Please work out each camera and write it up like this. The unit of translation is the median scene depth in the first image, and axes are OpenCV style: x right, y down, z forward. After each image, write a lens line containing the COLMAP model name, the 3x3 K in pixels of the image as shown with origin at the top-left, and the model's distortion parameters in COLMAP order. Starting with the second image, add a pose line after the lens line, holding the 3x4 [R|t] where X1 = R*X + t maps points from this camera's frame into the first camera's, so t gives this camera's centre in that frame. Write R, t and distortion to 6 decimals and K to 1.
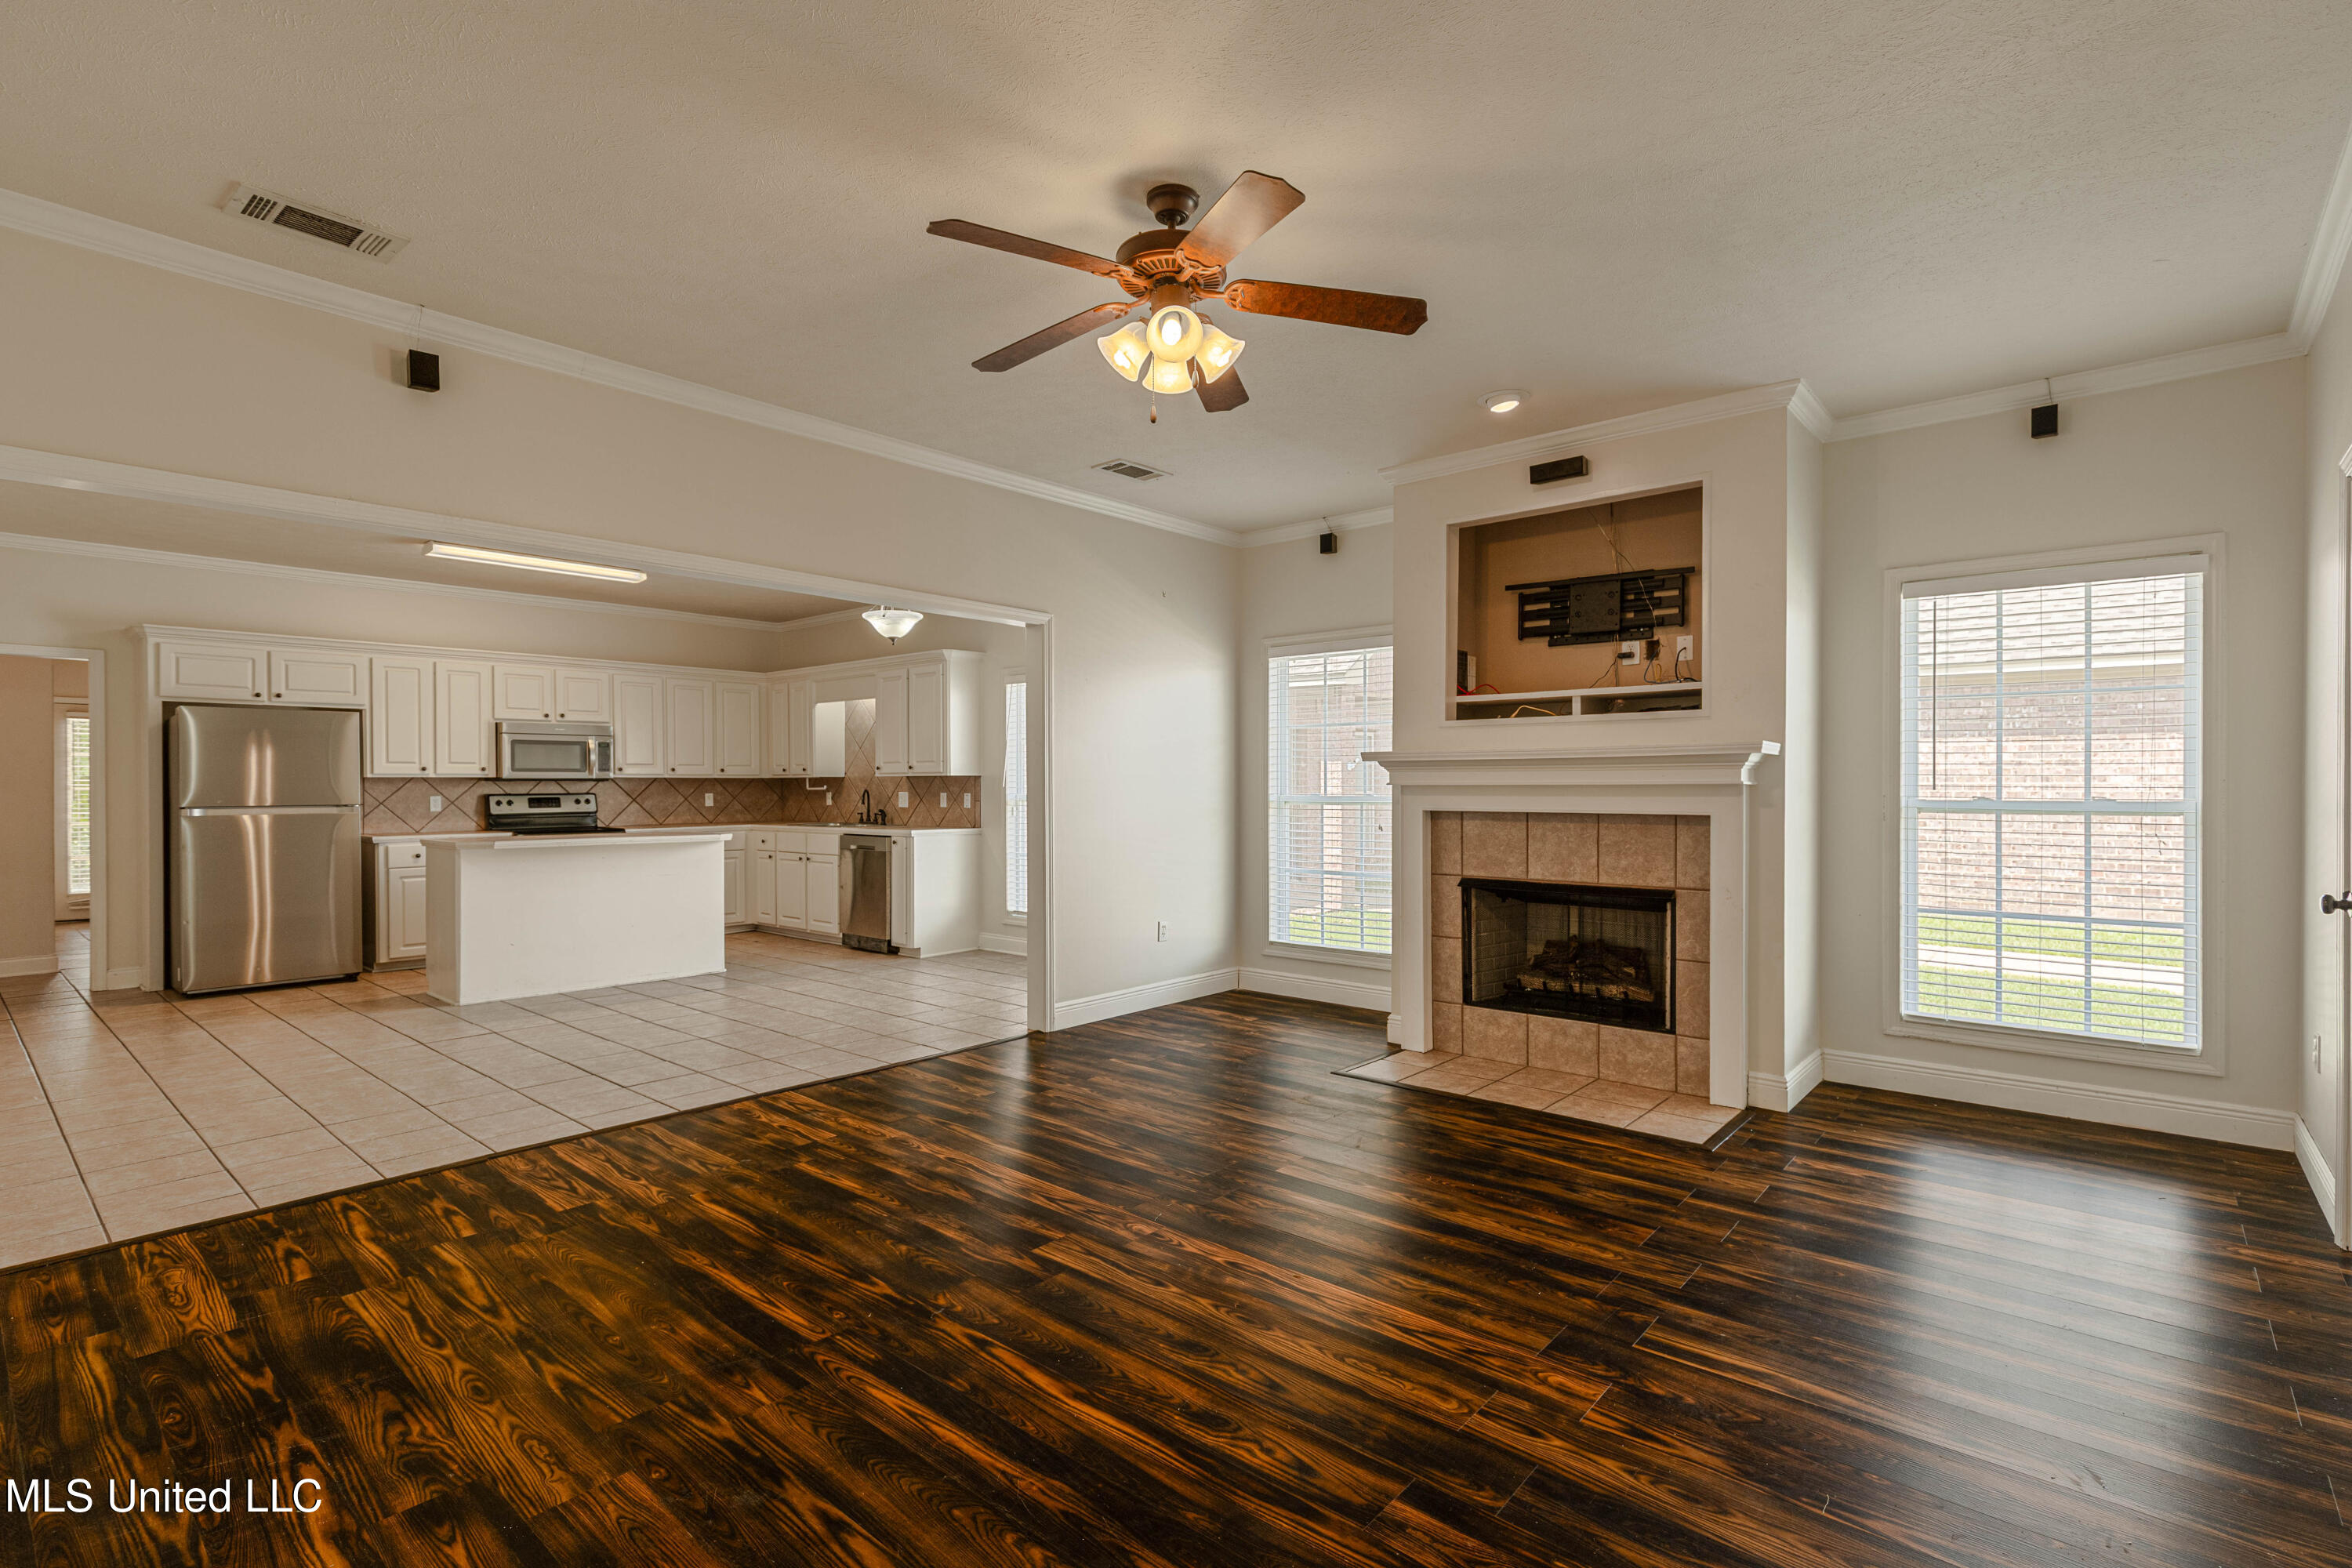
lens RADIAL K [[1066.9, 0, 1176.0], [0, 1066.9, 791.1], [0, 0, 1]] dist [0.008908, -0.000815]
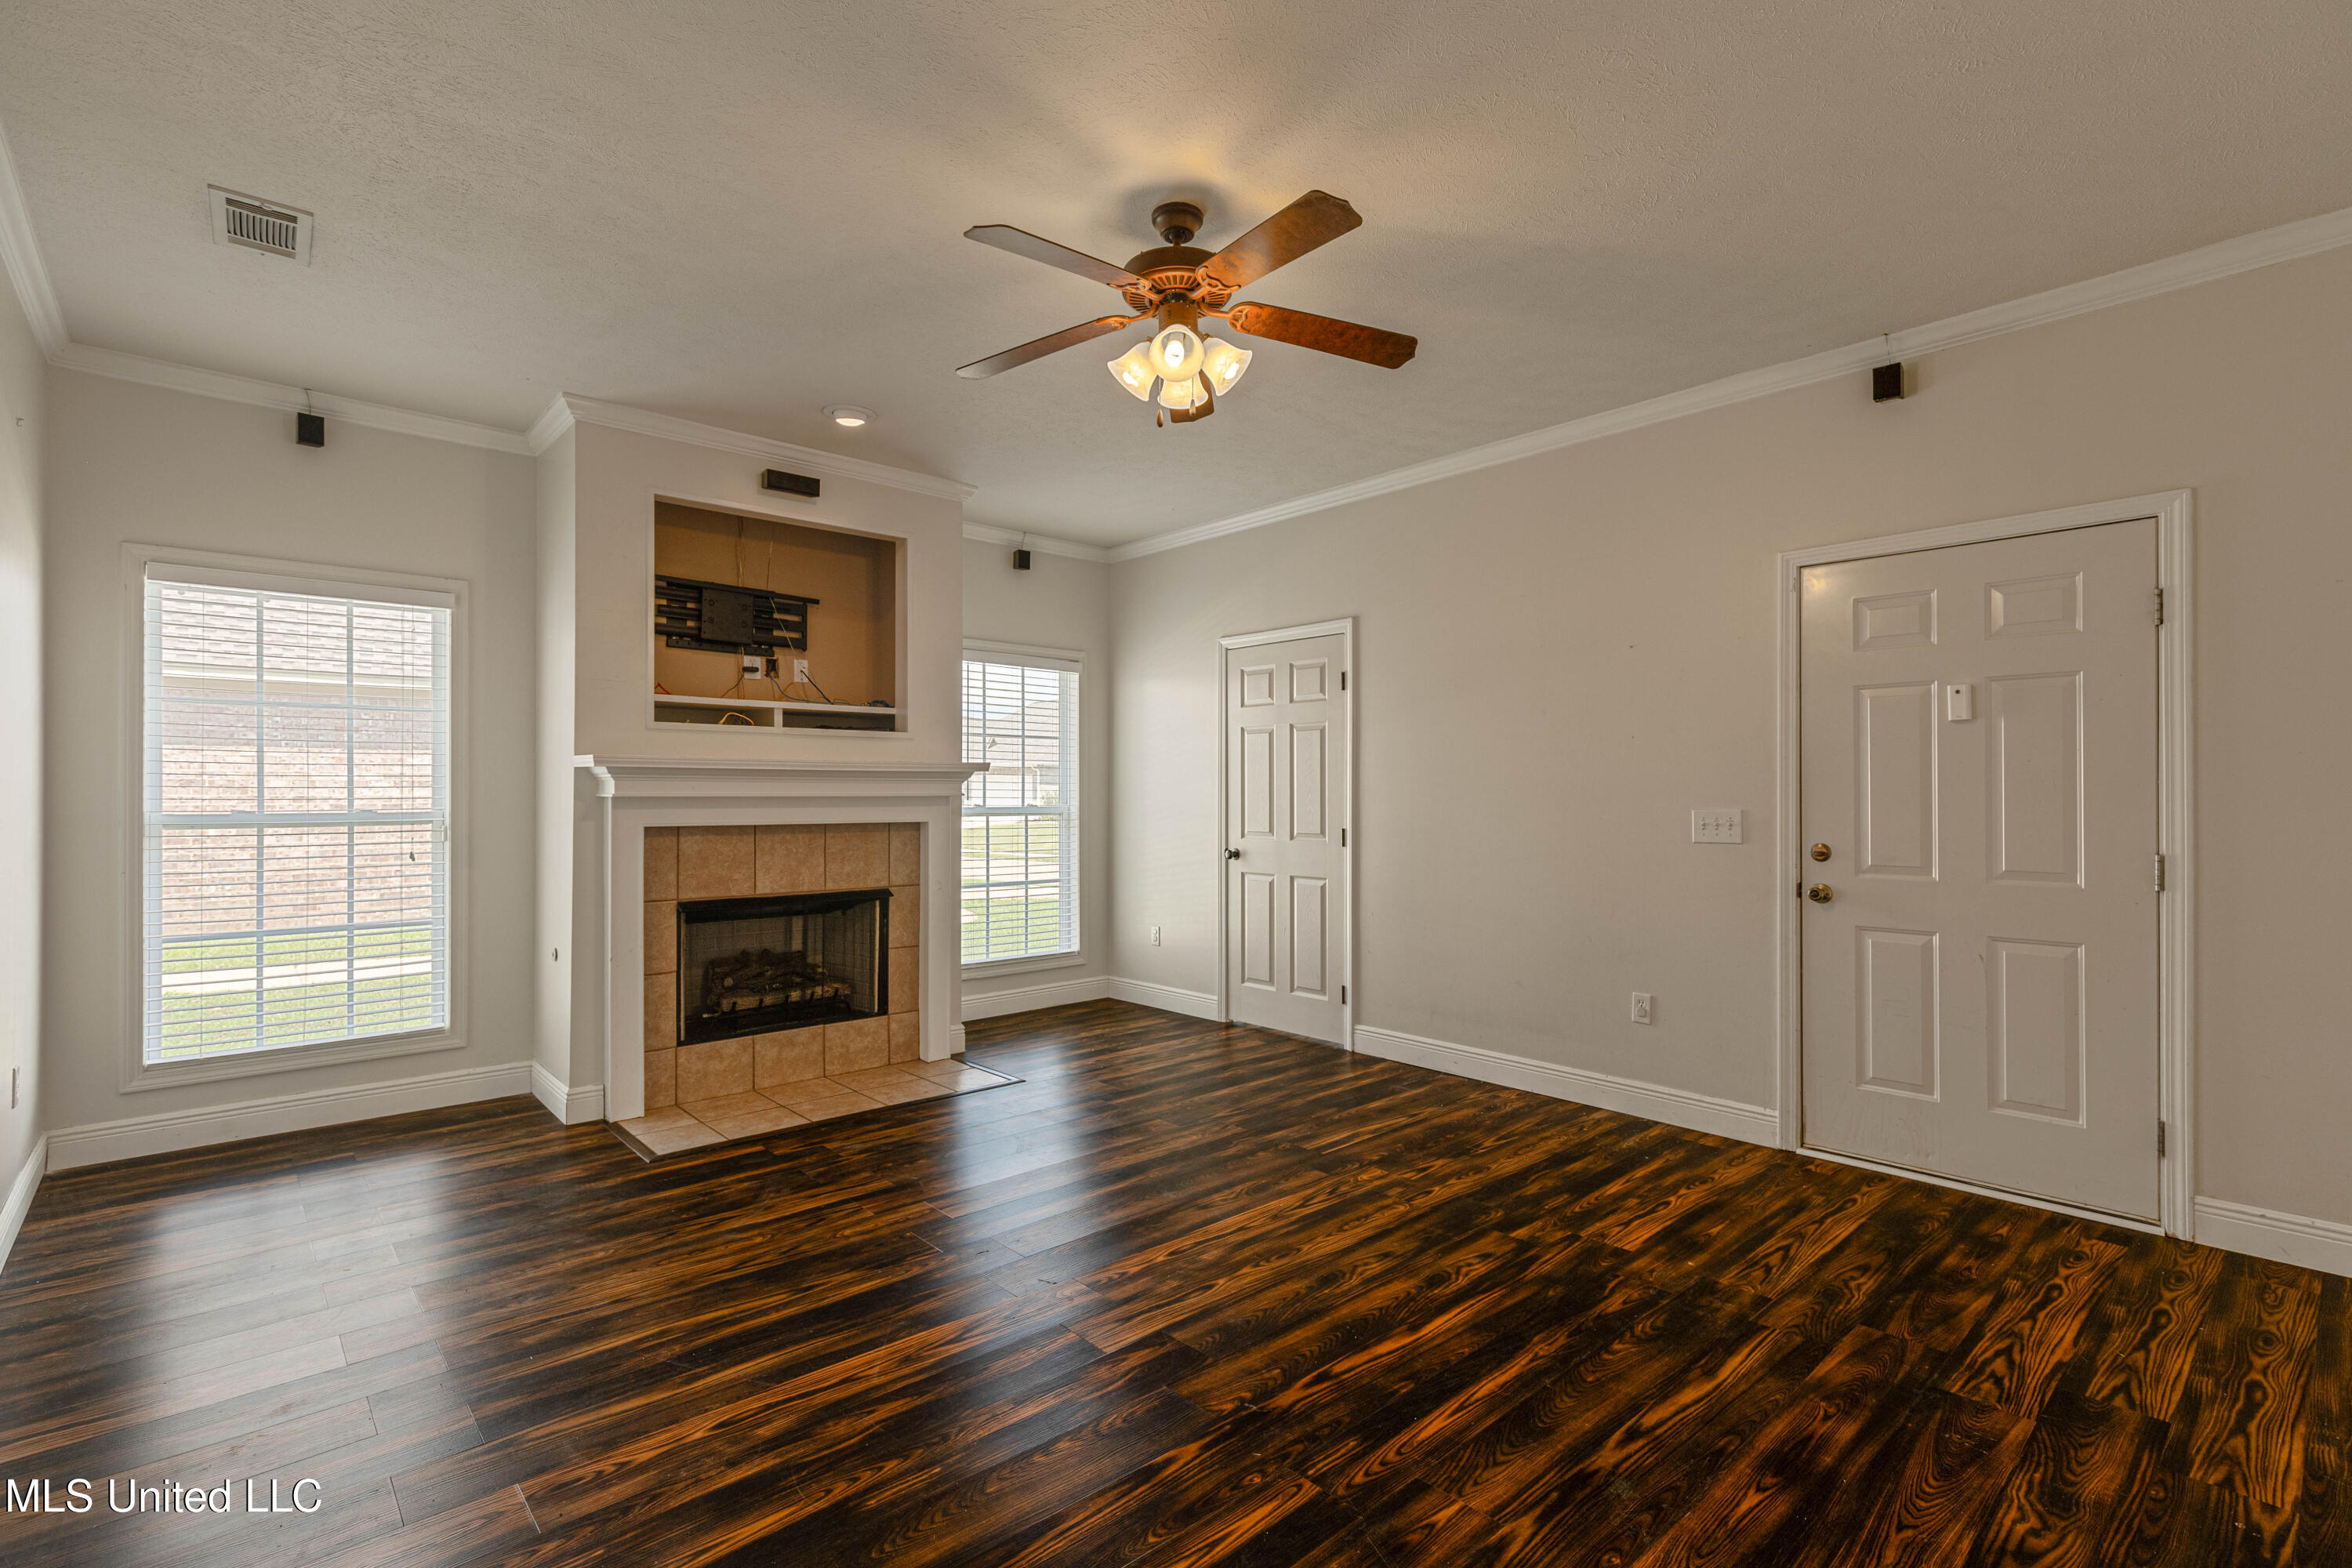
lens RADIAL K [[1066.9, 0, 1176.0], [0, 1066.9, 791.1], [0, 0, 1]] dist [0.008908, -0.000815]
pose [[0.130993, 0.005593, 0.991367, -0.624780], [0.005651, 0.999964, -0.006388, -0.002504], [-0.991367, 0.006439, 0.130957, 0.542814]]
